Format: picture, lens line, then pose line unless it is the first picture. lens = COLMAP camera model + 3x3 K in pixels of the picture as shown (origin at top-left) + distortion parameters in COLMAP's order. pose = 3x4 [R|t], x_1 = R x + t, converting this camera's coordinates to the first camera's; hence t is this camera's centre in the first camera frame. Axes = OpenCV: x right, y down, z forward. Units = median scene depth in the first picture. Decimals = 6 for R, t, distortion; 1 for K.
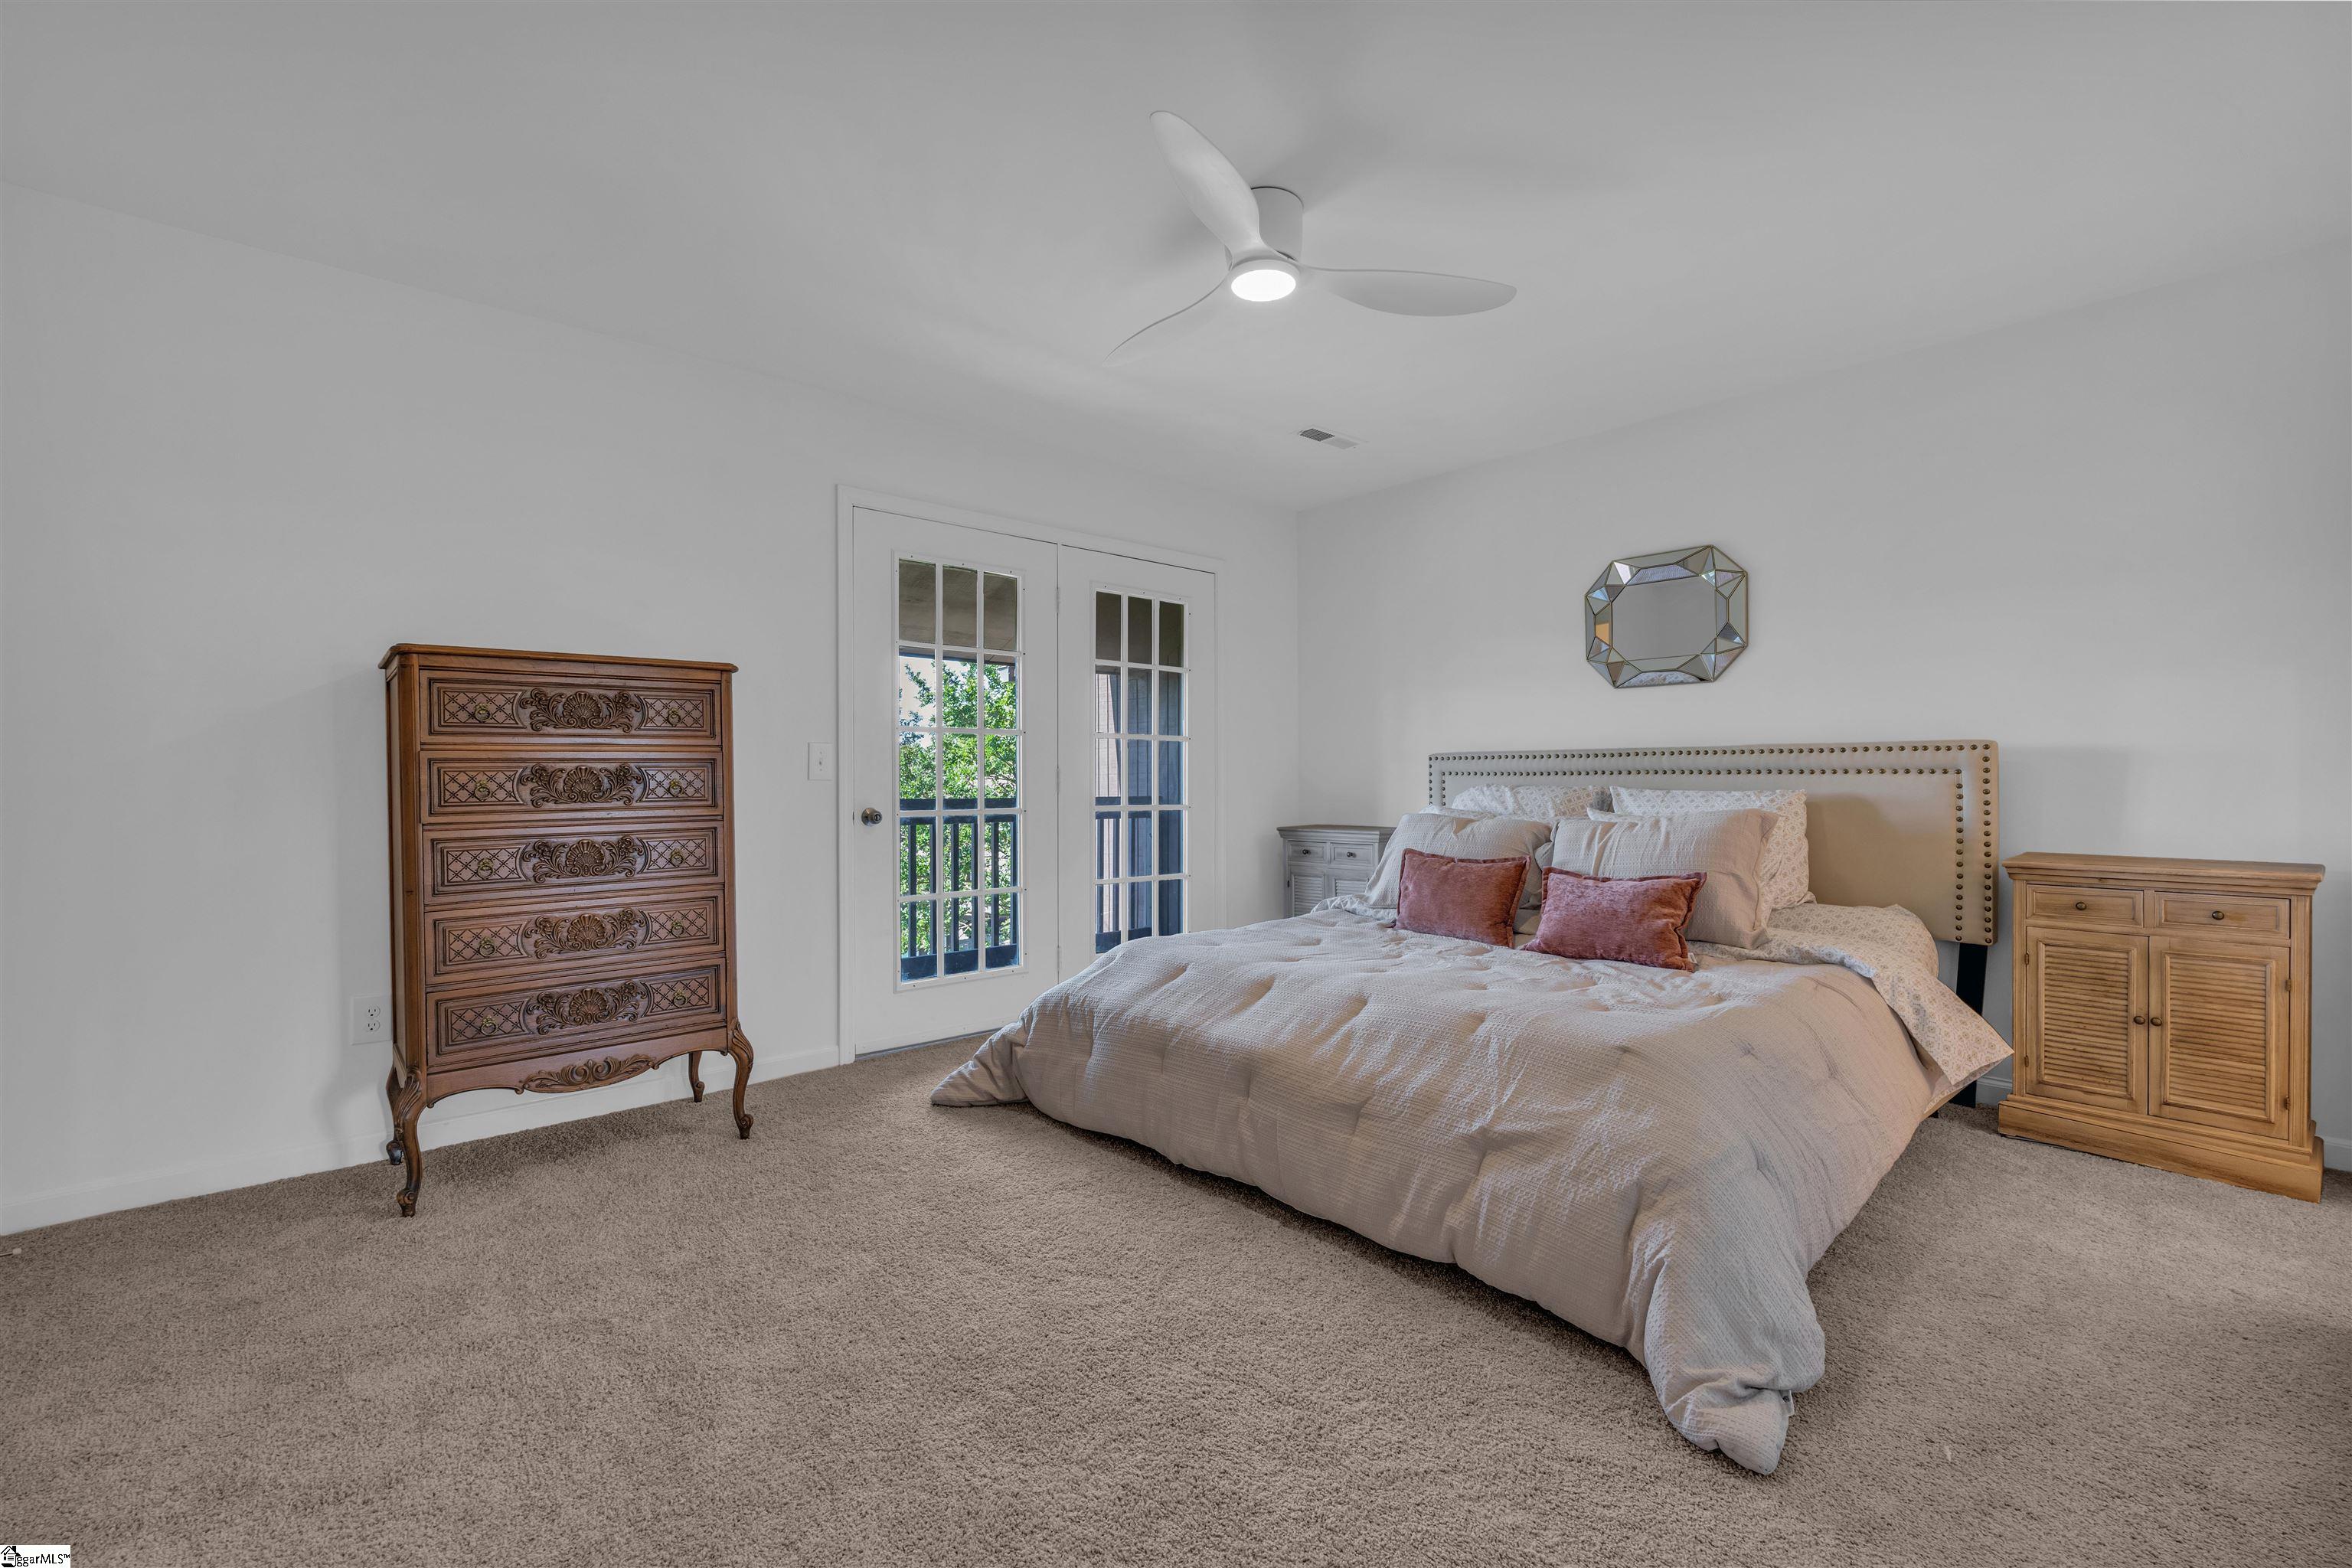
lens RADIAL K [[1025.7, 0, 1180.6], [0, 1025.7, 786.8], [0, 0, 1]] dist [0.001237, 0.000315]
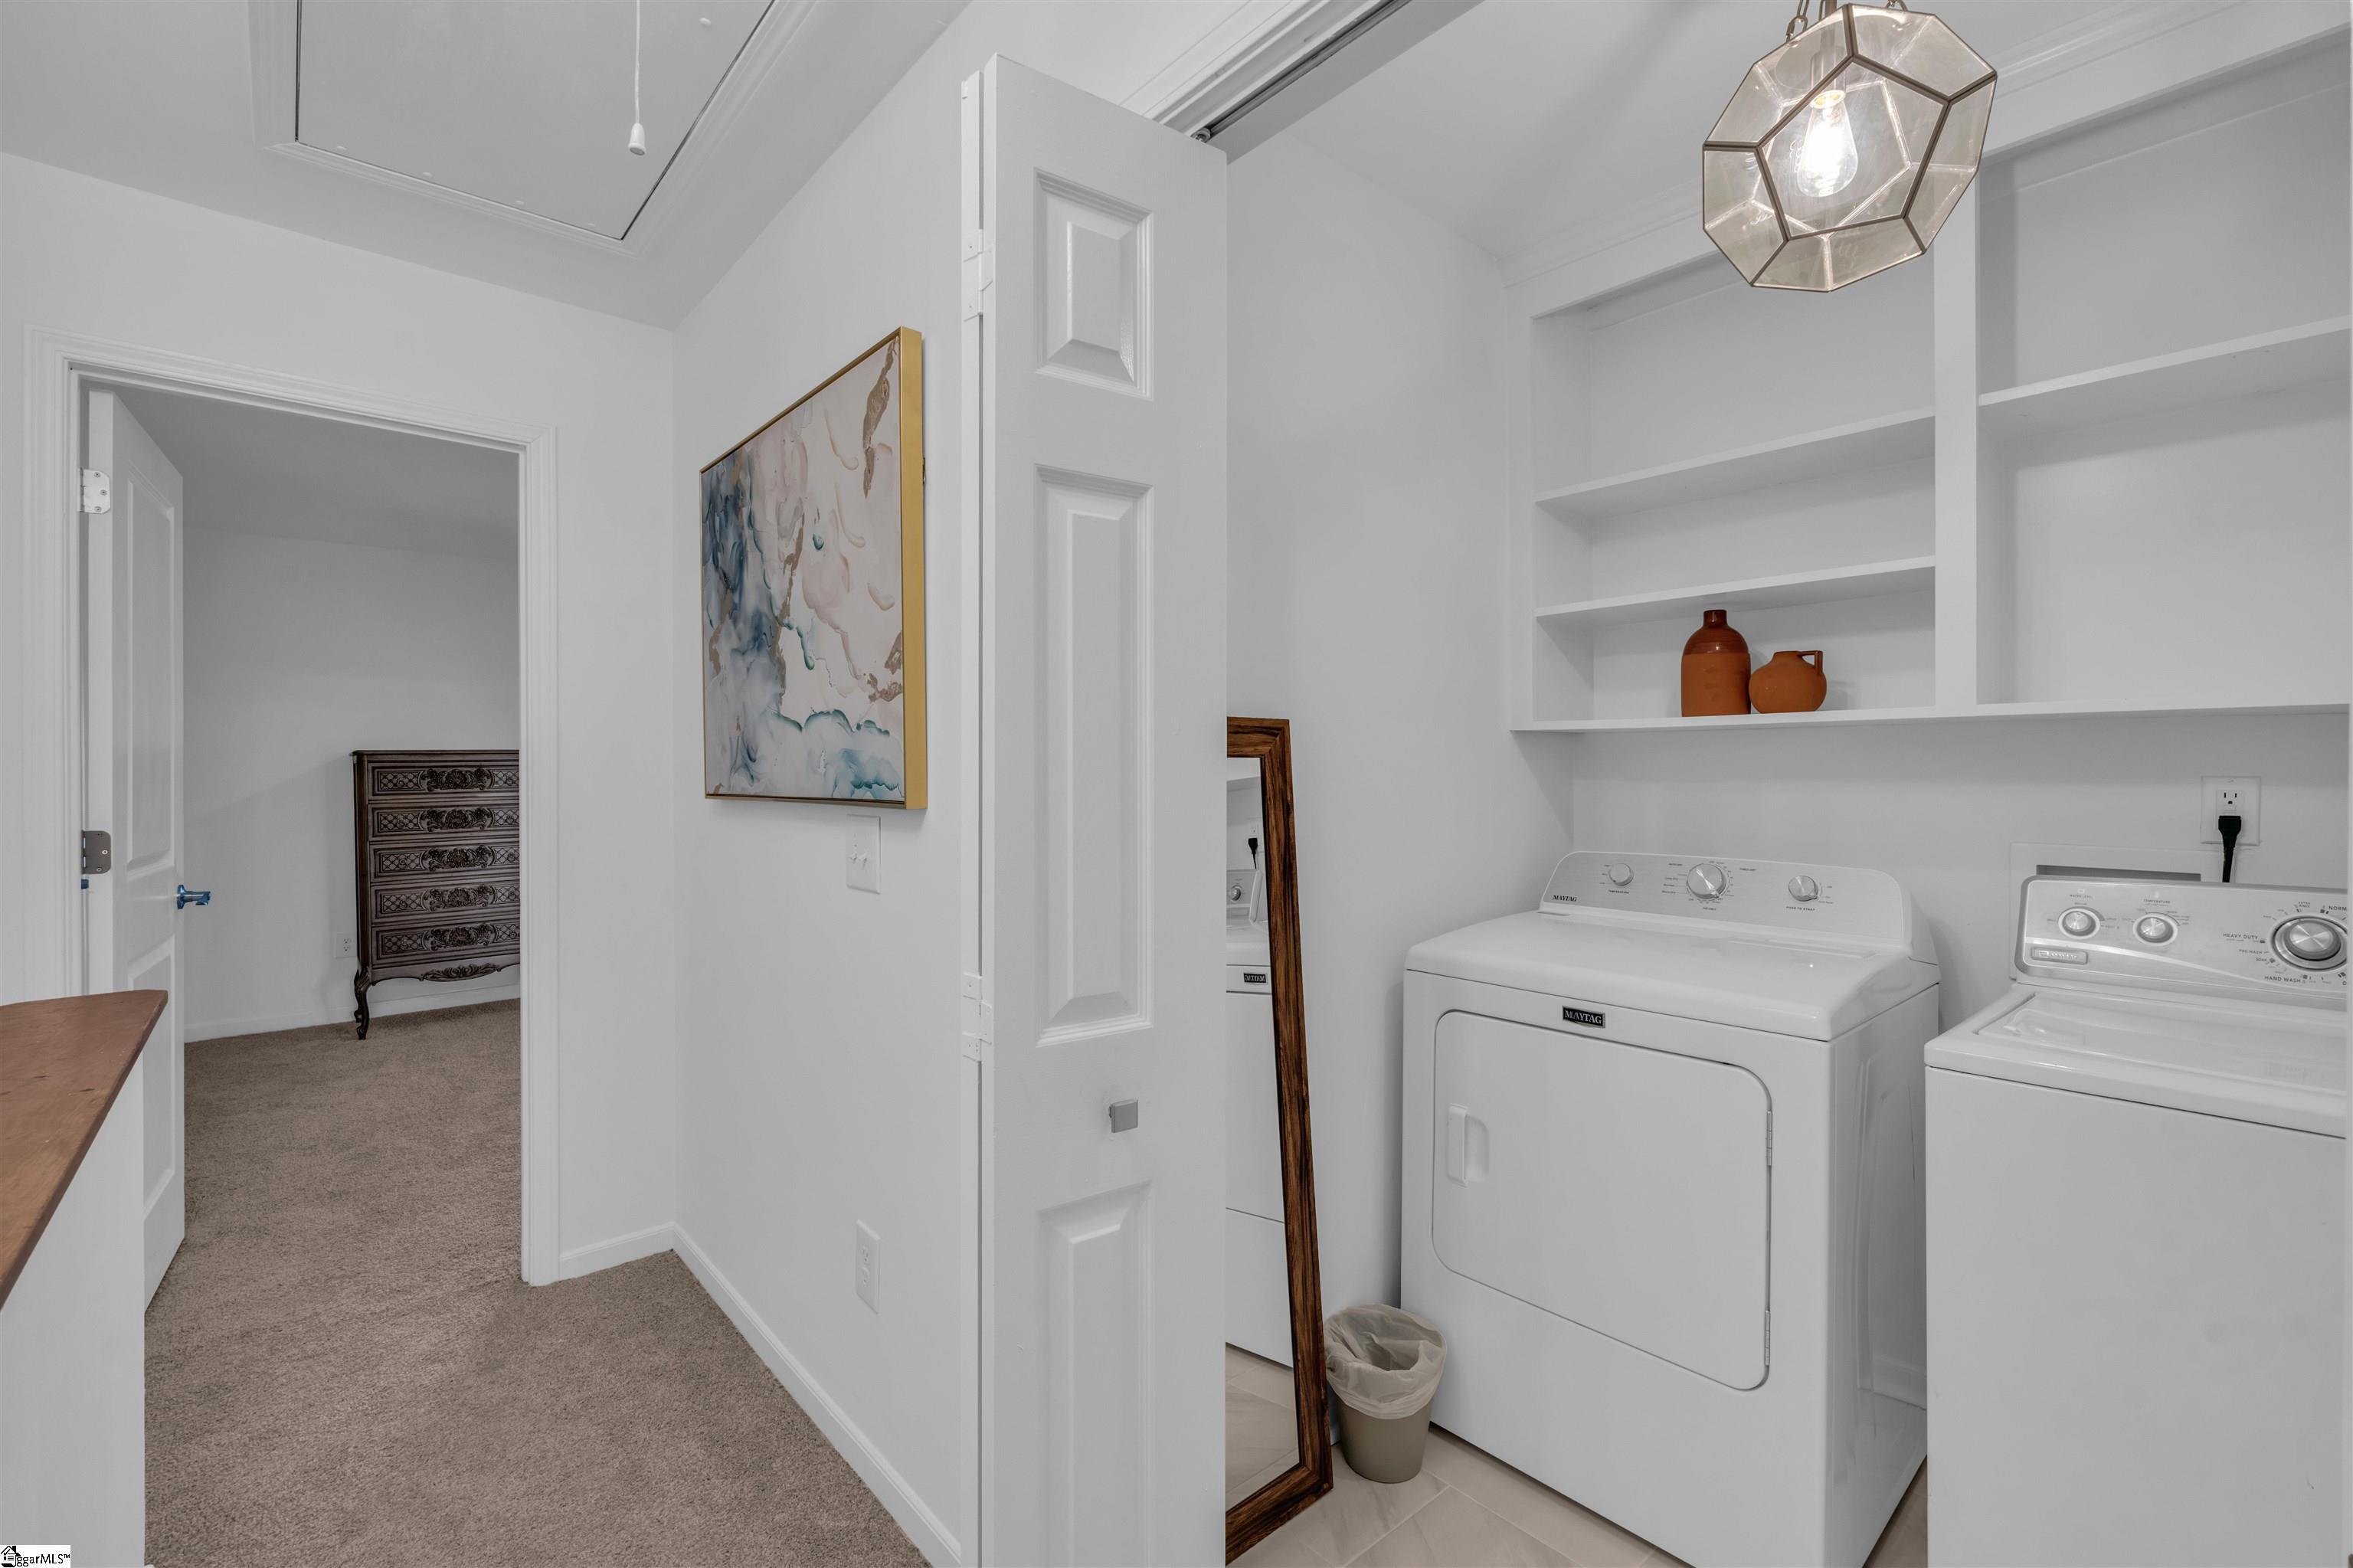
lens RADIAL K [[1026.2, 0, 1172.5], [0, 1026.2, 771.6], [0, 0, 1]] dist [0.001237, 0.000315]
pose [[0.999872, -0.005653, -0.014958, 0.771070], [0.005539, 0.999955, -0.007693, -0.068058], [0.015001, 0.007609, 0.999859, -0.878403]]
